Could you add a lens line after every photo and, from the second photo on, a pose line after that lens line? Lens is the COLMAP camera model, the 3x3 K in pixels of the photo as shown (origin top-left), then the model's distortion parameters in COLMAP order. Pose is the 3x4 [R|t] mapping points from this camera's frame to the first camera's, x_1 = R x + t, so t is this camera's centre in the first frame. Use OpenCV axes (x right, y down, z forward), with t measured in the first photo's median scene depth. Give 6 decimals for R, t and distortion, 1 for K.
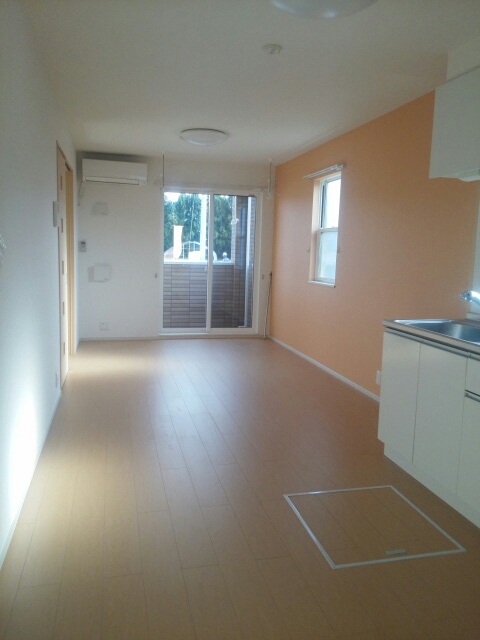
lens RADIAL K [[513.3, 0, 236.5], [0, 513.3, 310.5], [0, 0, 1]] dist [0.008976, -0.012082]
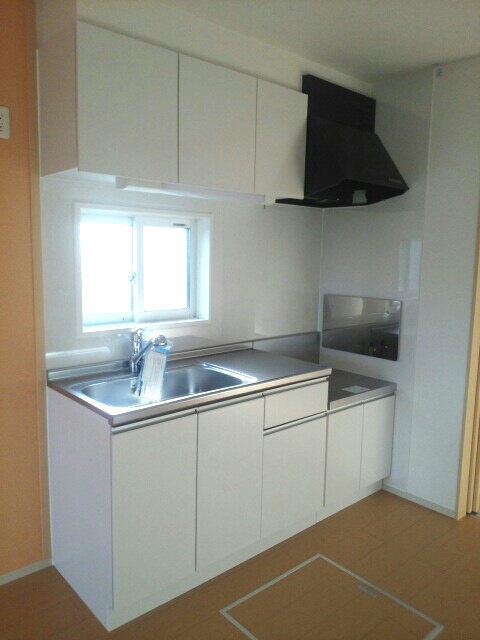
lens RADIAL K [[513.3, 0, 236.5], [0, 513.3, 310.5], [0, 0, 1]] dist [0.008976, -0.012082]
pose [[-0.459426, -0.153898, 0.874782, -0.327958], [0.077524, 0.974169, 0.212098, -0.264417], [-0.884826, 0.165260, -0.435628, 1.411103]]
